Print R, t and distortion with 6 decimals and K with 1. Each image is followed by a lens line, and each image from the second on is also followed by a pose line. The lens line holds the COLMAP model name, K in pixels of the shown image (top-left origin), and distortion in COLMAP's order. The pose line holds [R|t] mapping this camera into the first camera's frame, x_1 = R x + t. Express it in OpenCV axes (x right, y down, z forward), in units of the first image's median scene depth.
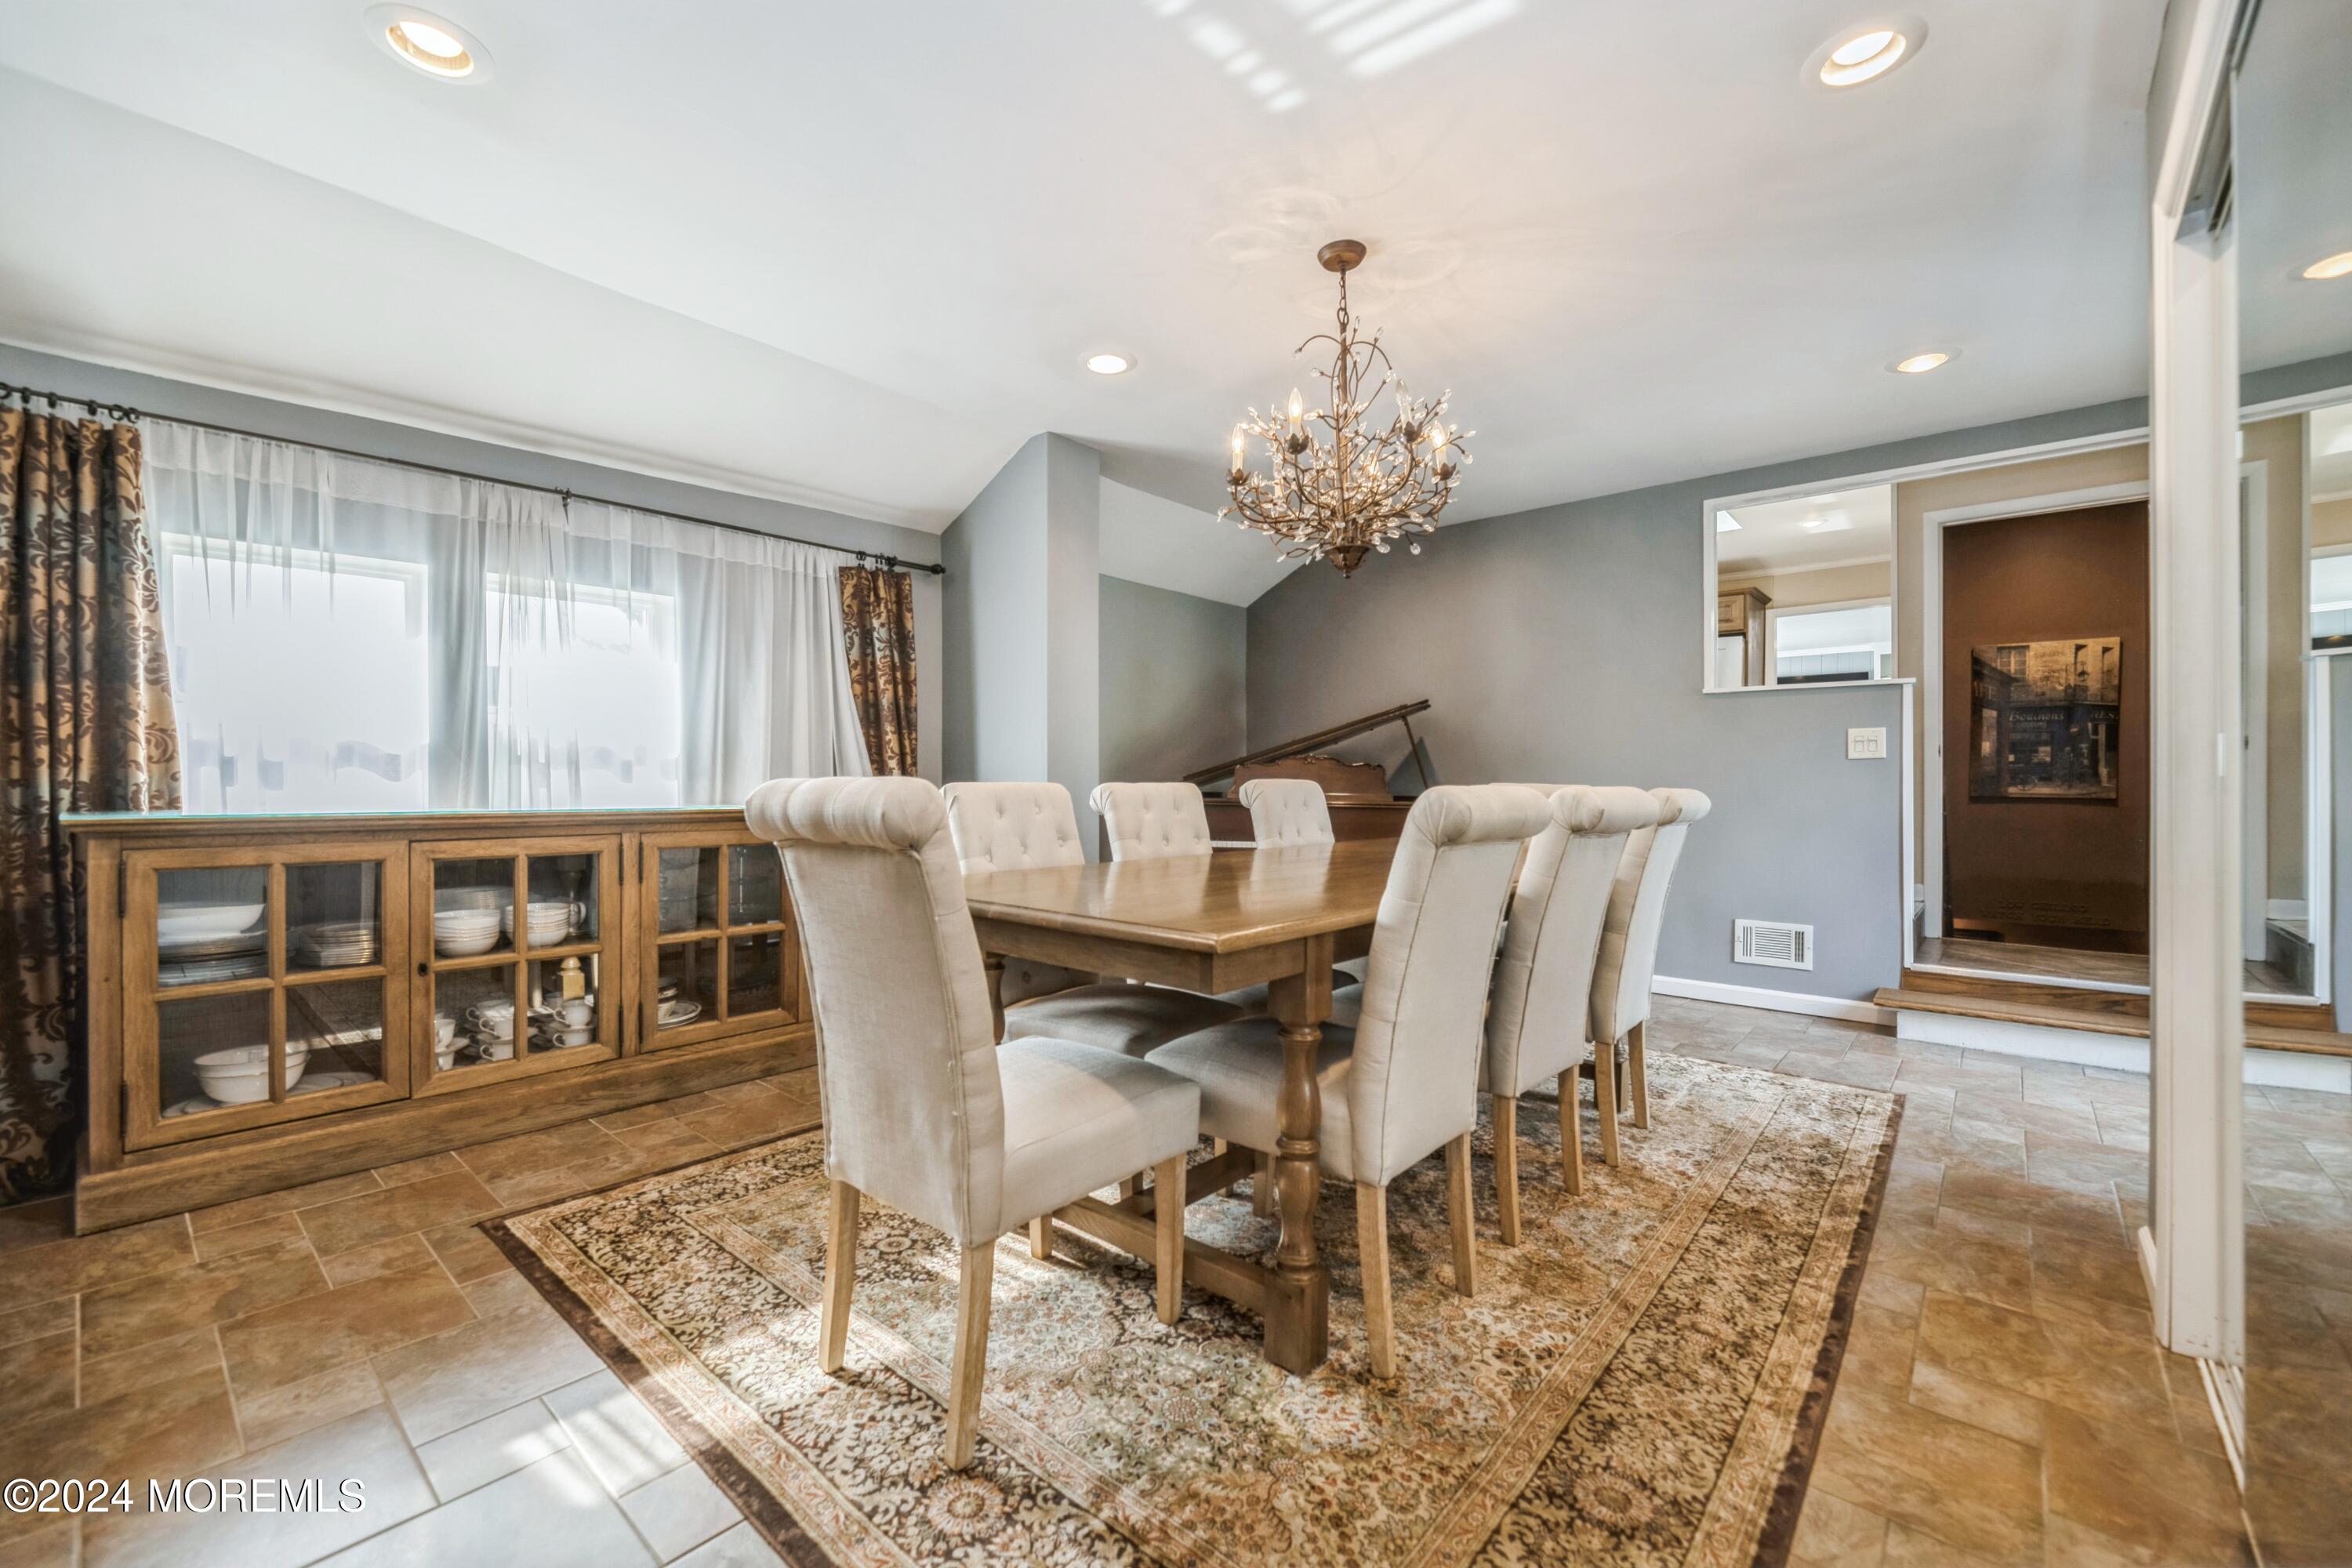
lens RADIAL K [[957.4, 0, 1177.4], [0, 957.4, 785.7], [0, 0, 1]] dist [0.000608, -0.000910]
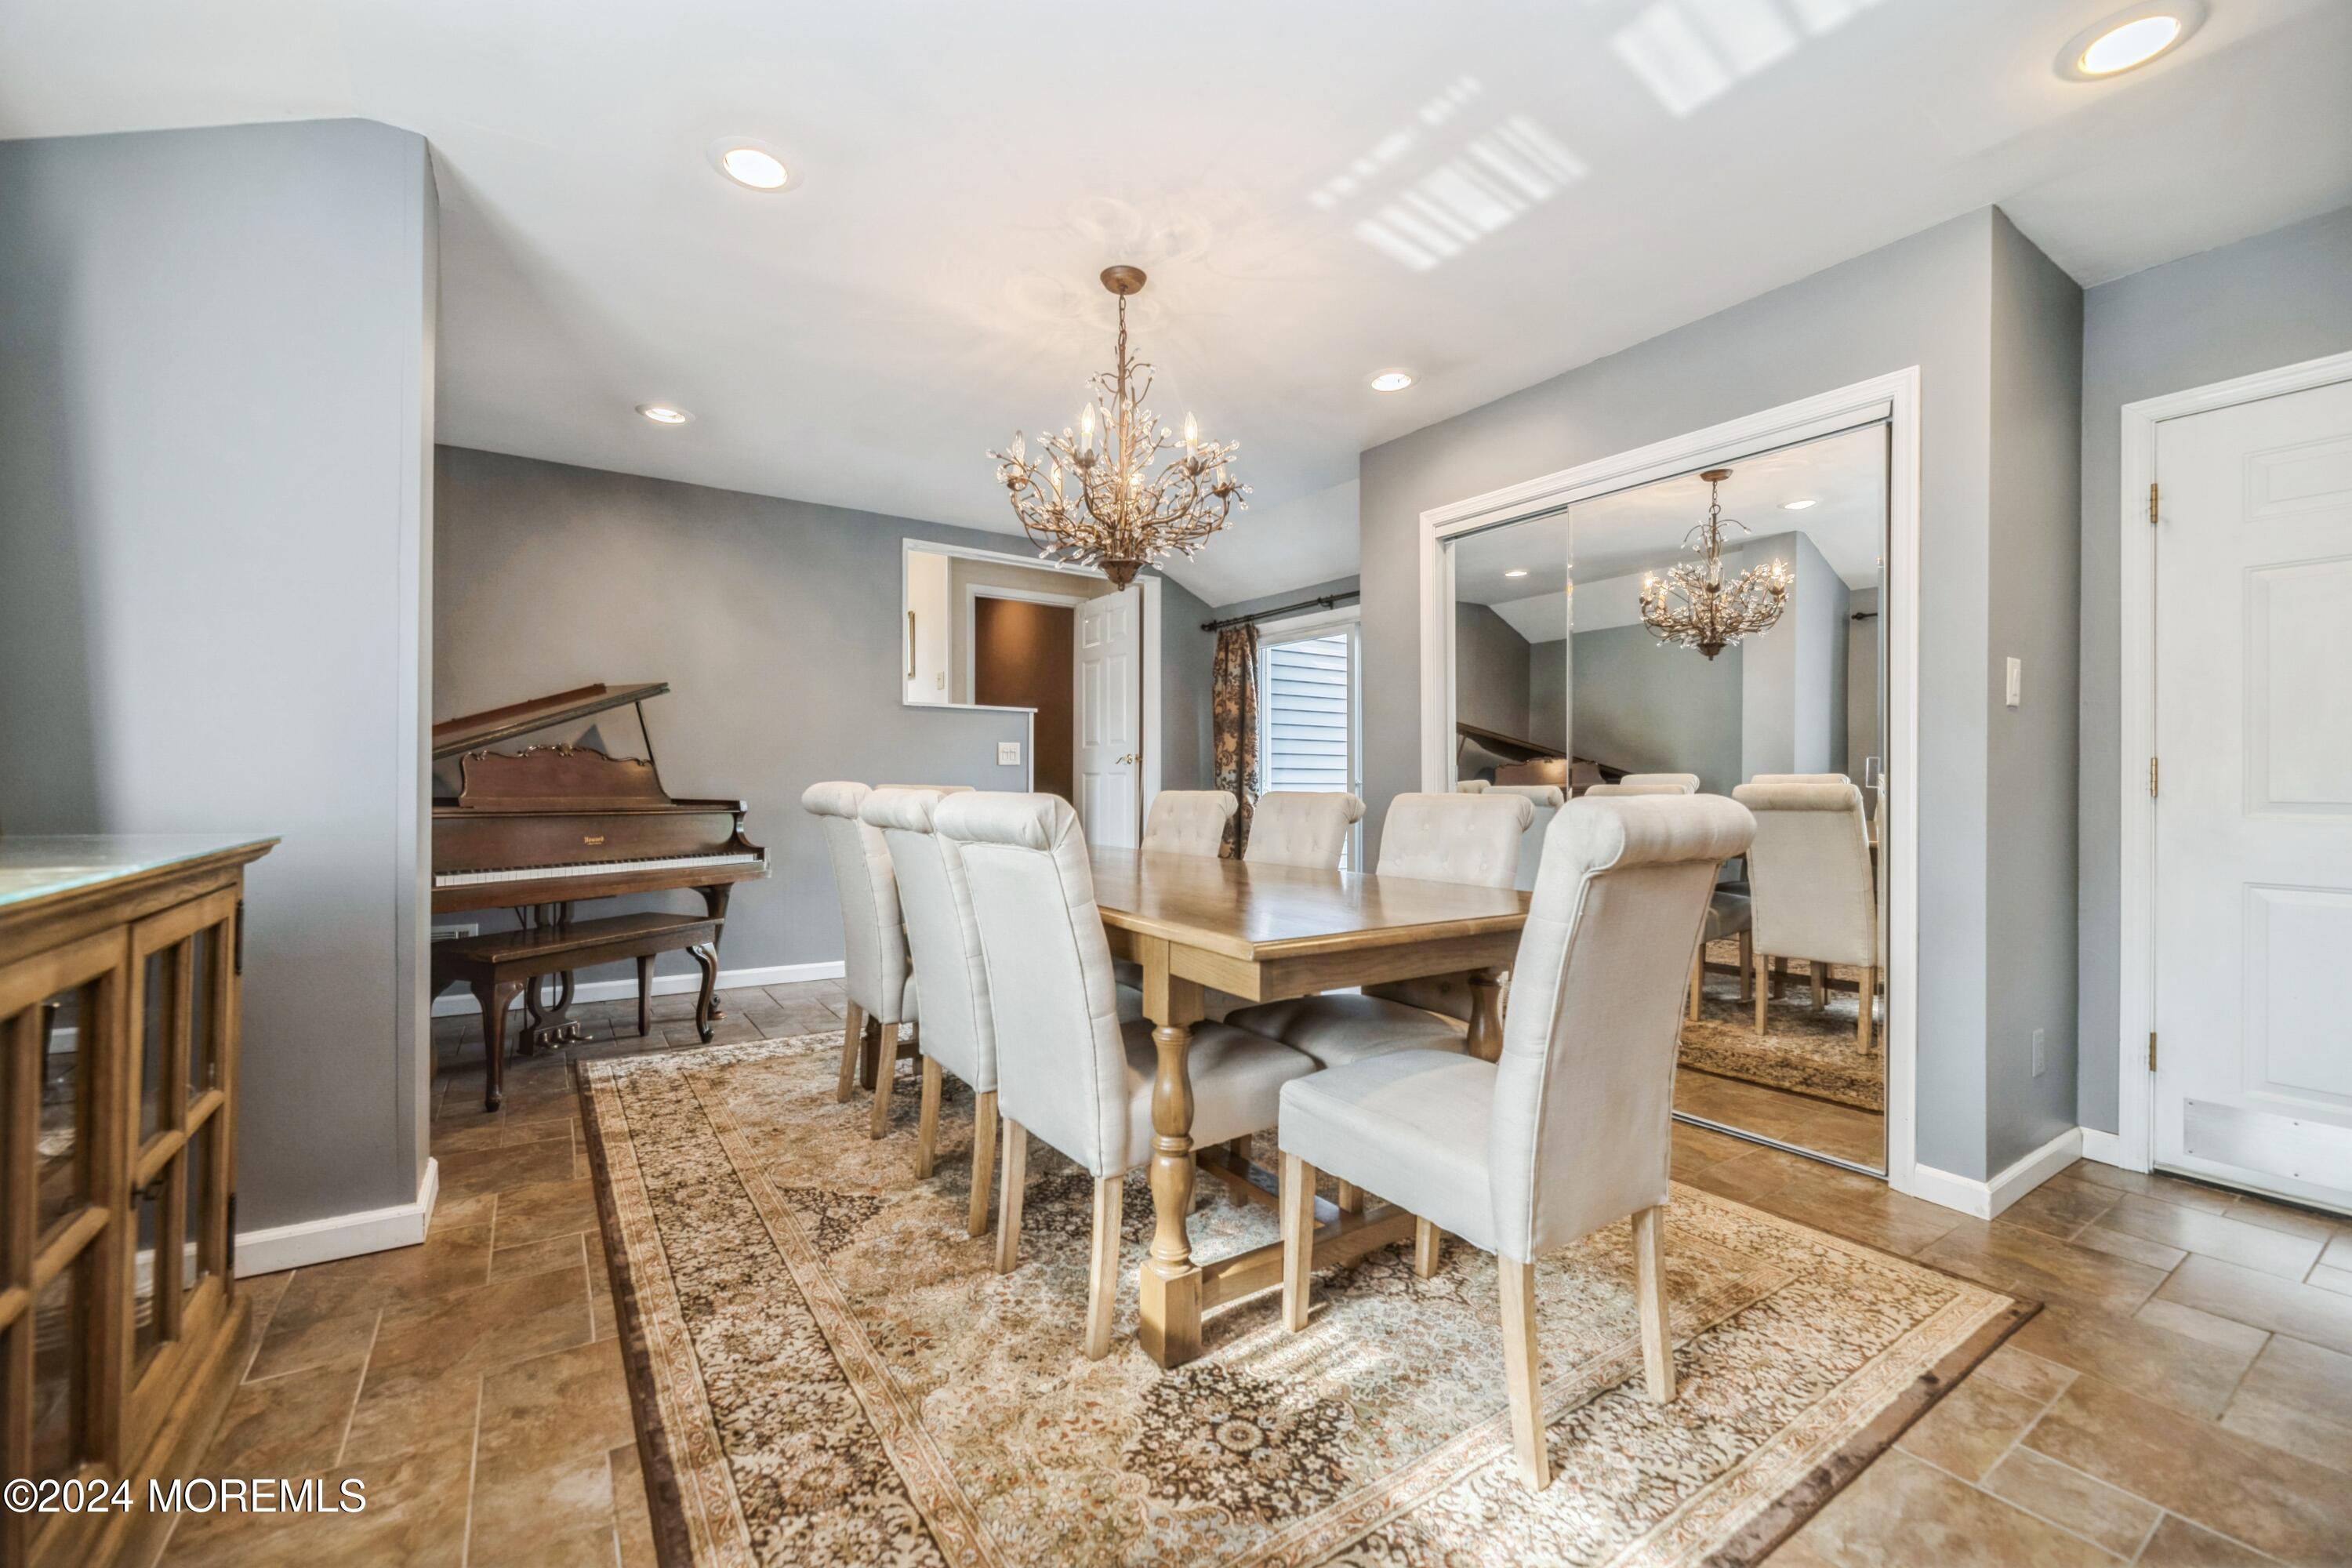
lens RADIAL K [[957.4, 0, 1140.7], [0, 957.4, 768.6], [0, 0, 1]] dist [0.000608, -0.000910]
pose [[0.269470, 0.011885, 0.962935, -0.480528], [-0.003284, 0.999929, -0.011423, -0.007537], [-0.963003, -0.000084, 0.269490, 0.414107]]
